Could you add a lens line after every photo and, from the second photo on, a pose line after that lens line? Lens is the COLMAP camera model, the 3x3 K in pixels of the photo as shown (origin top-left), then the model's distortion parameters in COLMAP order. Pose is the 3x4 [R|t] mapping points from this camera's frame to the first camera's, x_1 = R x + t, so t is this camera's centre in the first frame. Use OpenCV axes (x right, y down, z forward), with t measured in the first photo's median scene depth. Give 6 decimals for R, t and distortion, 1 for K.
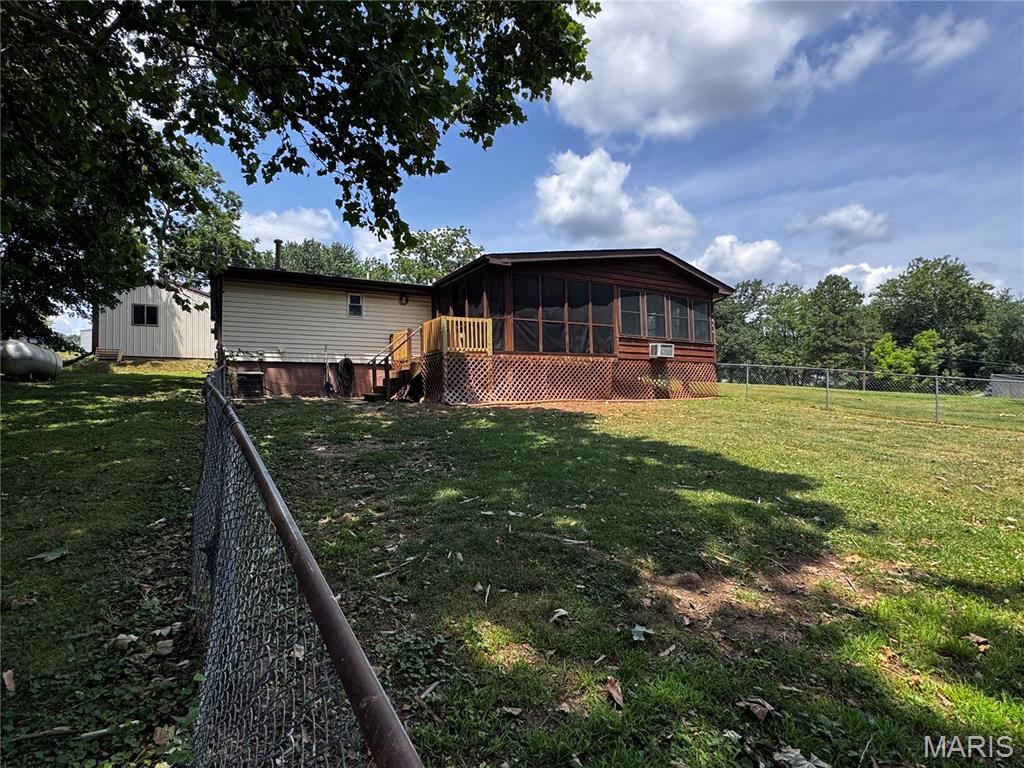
lens RADIAL K [[499.9, 0, 512.0], [0, 499.9, 384.0], [0, 0, 1]] dist [-0.020197, 0.000205]
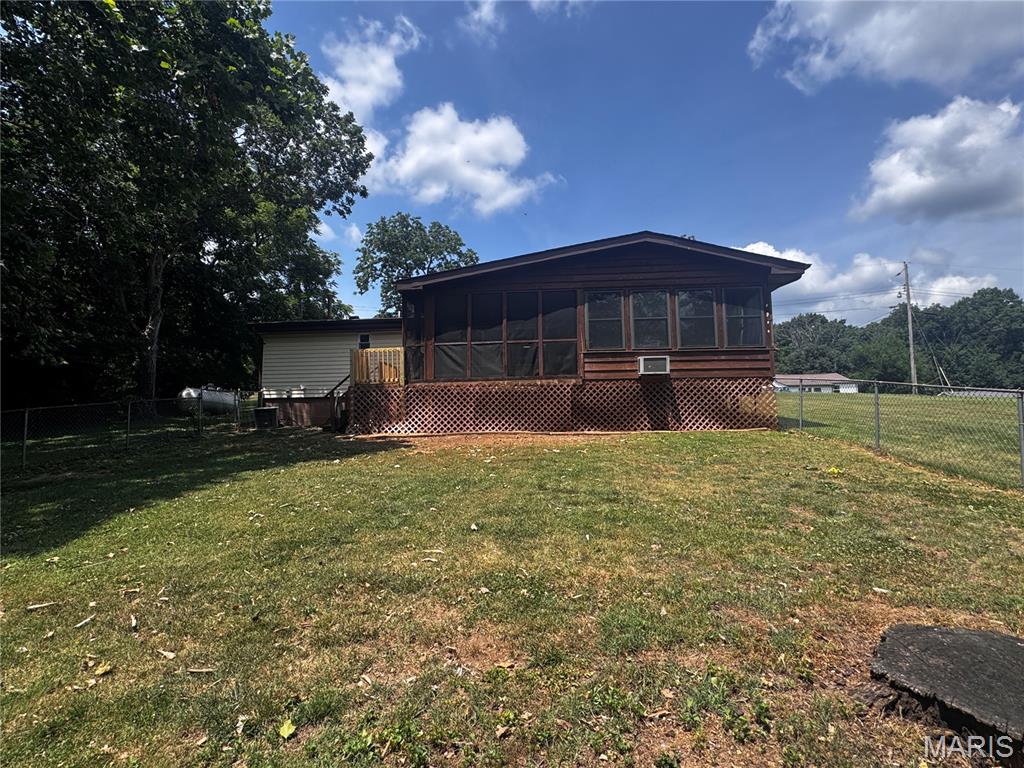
lens RADIAL K [[499.9, 0, 512.0], [0, 499.9, 384.0], [0, 0, 1]] dist [-0.020197, 0.000205]
pose [[0.822084, -0.046351, -0.567476, 0.571135], [0.016466, 0.998199, -0.057679, -0.000250], [0.569128, 0.038073, 0.821367, 0.283702]]
